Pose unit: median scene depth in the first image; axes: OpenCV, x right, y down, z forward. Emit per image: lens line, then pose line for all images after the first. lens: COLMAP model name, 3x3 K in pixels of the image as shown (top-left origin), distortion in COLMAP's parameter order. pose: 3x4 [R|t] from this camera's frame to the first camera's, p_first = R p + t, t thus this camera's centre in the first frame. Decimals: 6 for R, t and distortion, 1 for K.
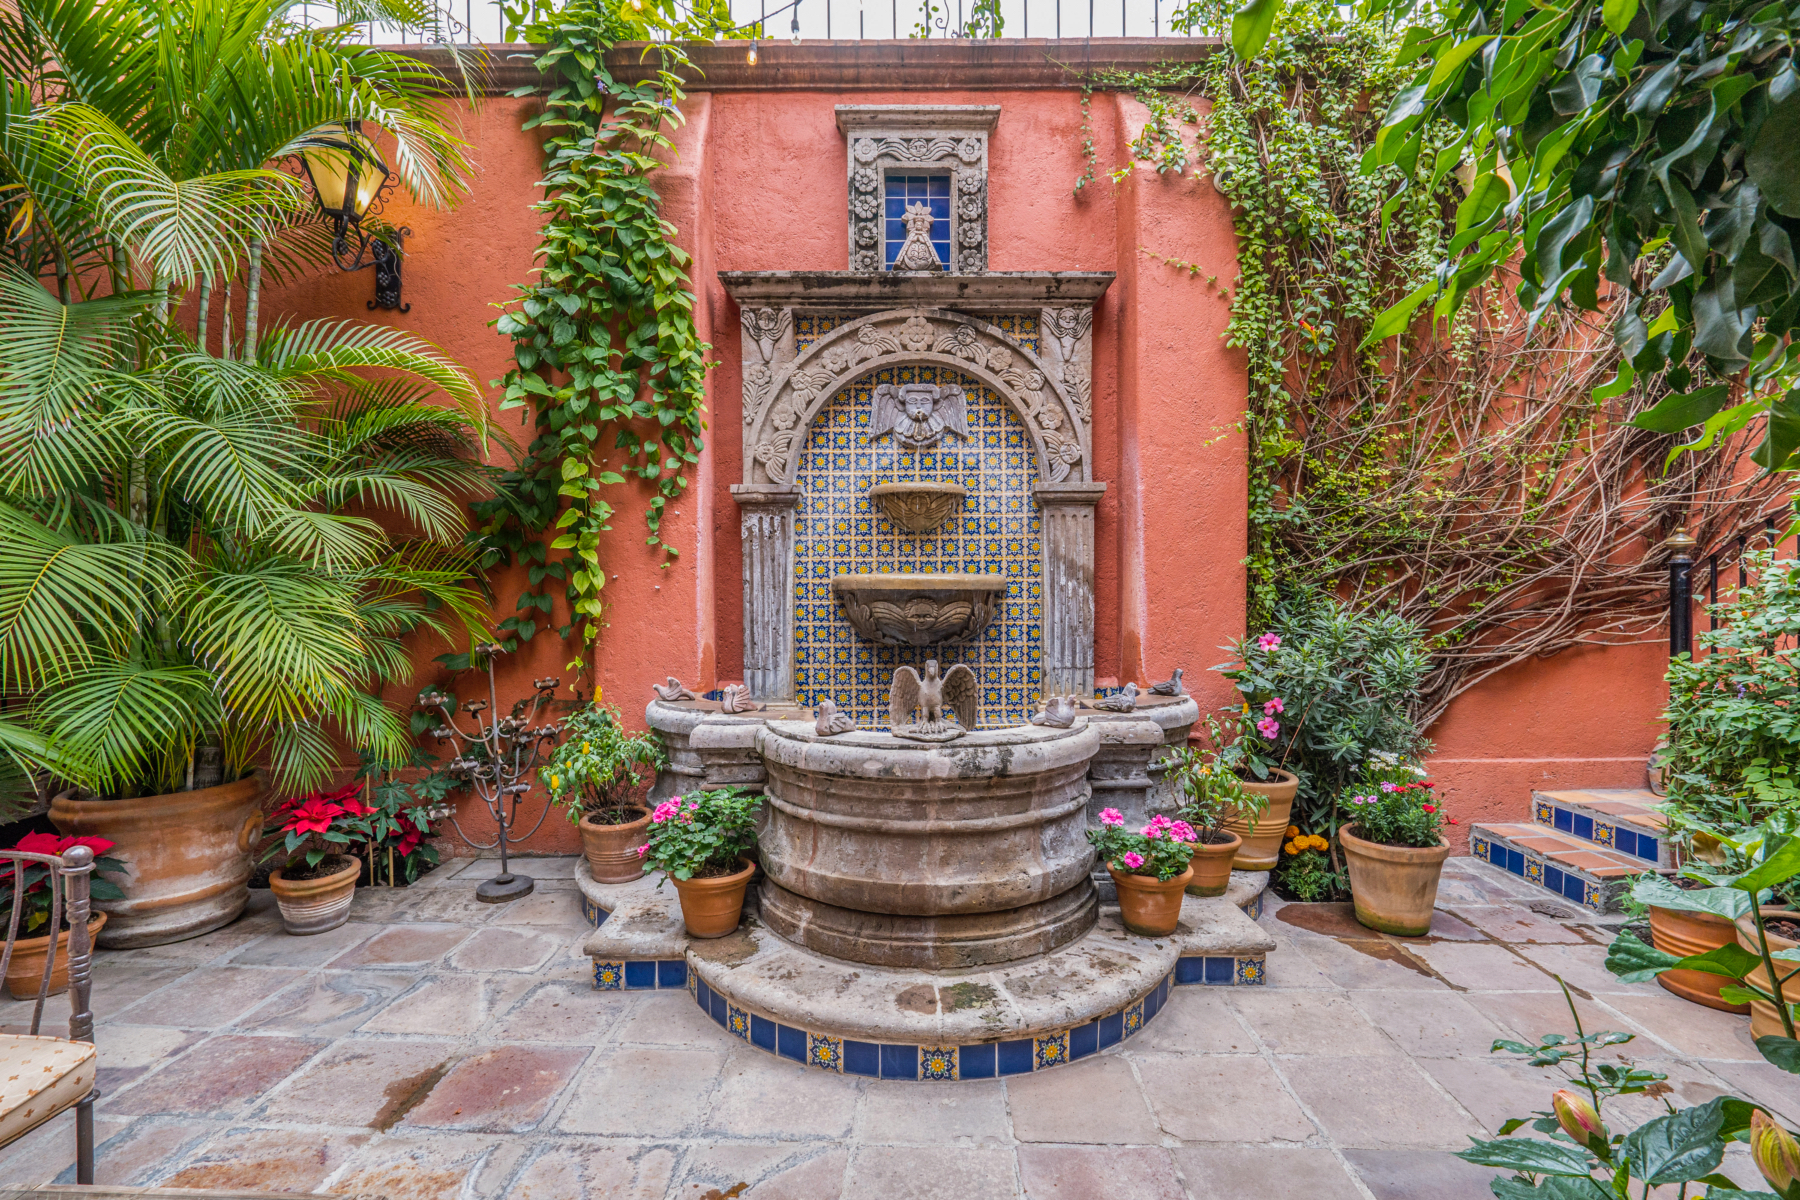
lens RADIAL K [[840.0, 0, 899.0], [0, 840.0, 583.5], [0, 0, 1]] dist [-0.005120, -0.000101]
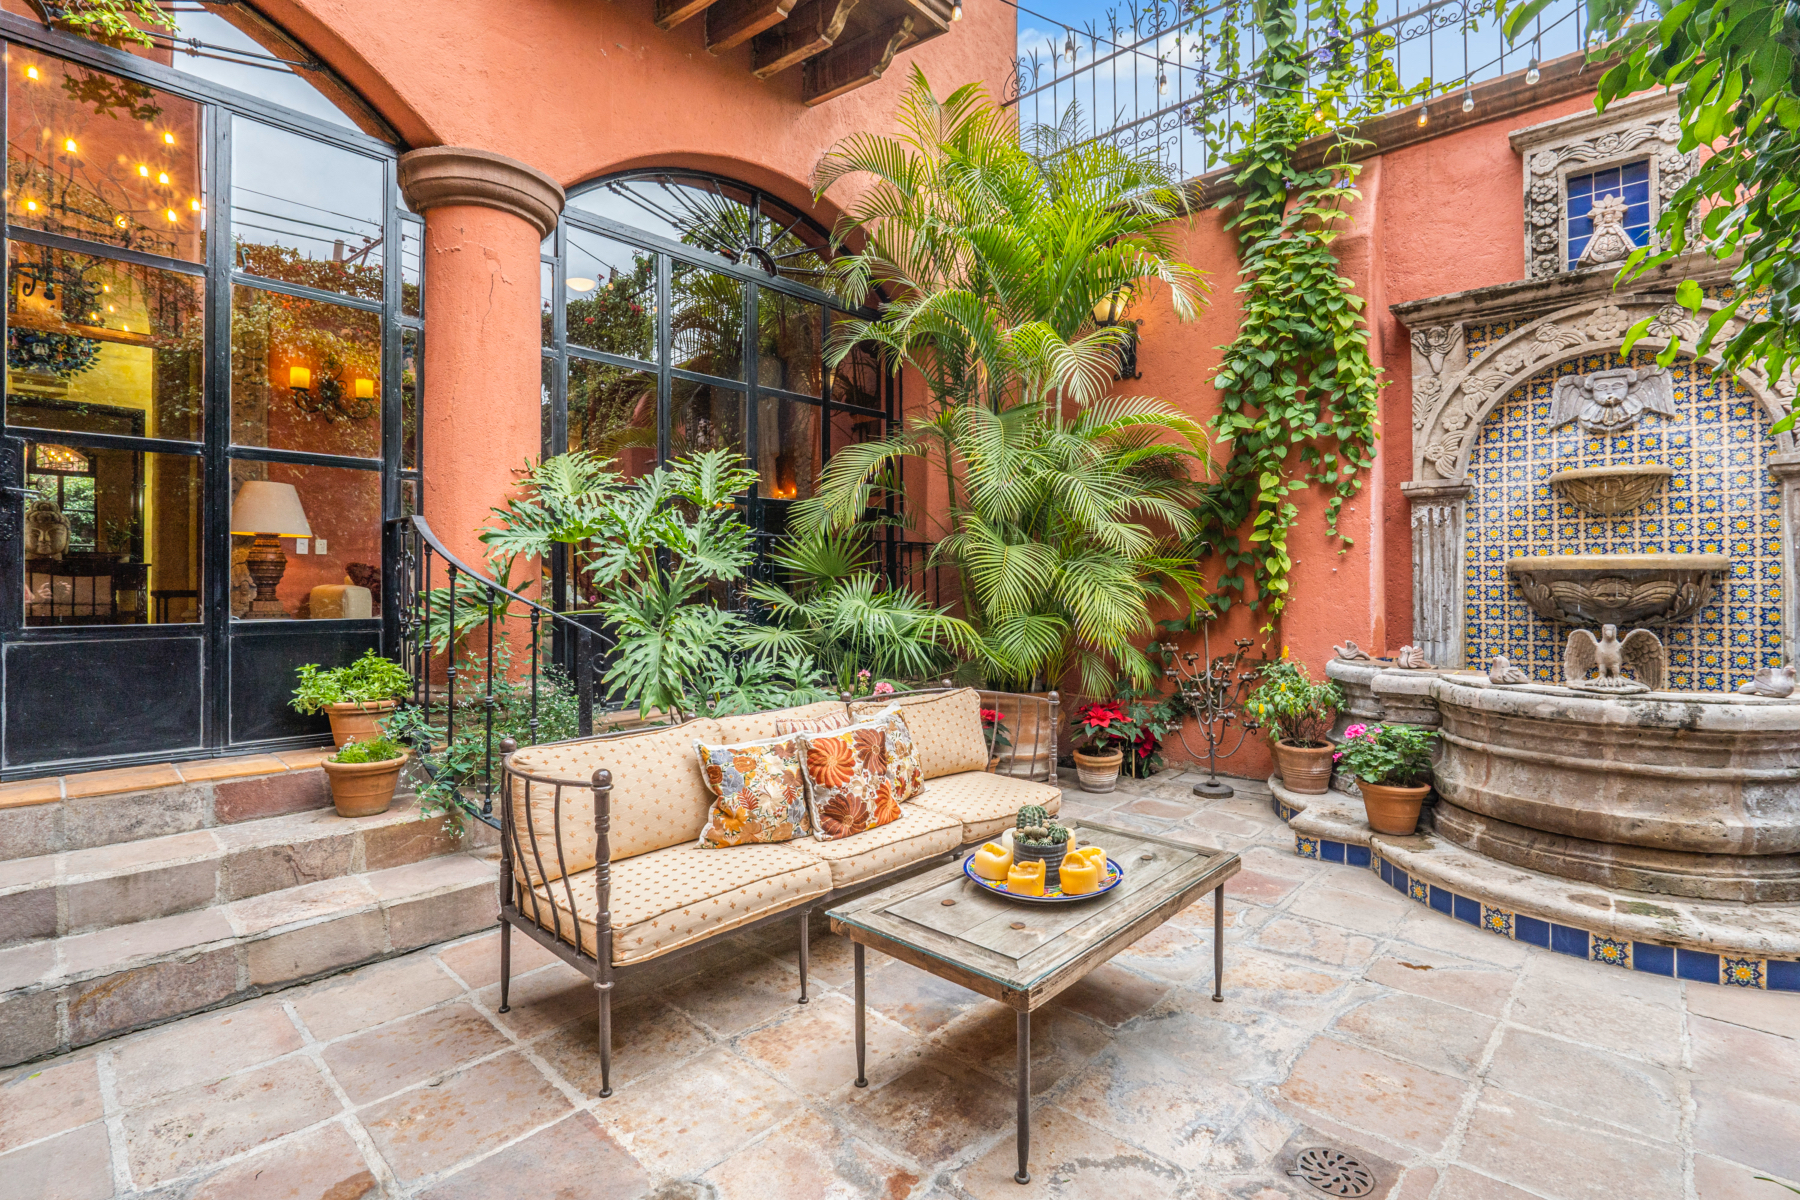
lens RADIAL K [[840.0, 0, 899.0], [0, 840.0, 583.5], [0, 0, 1]] dist [-0.005120, -0.000101]
pose [[0.758936, 0.000898, -0.651164, 0.033854], [0.001872, 0.999992, 0.003560, 0.020105], [0.651162, -0.003920, 0.758929, -0.382260]]
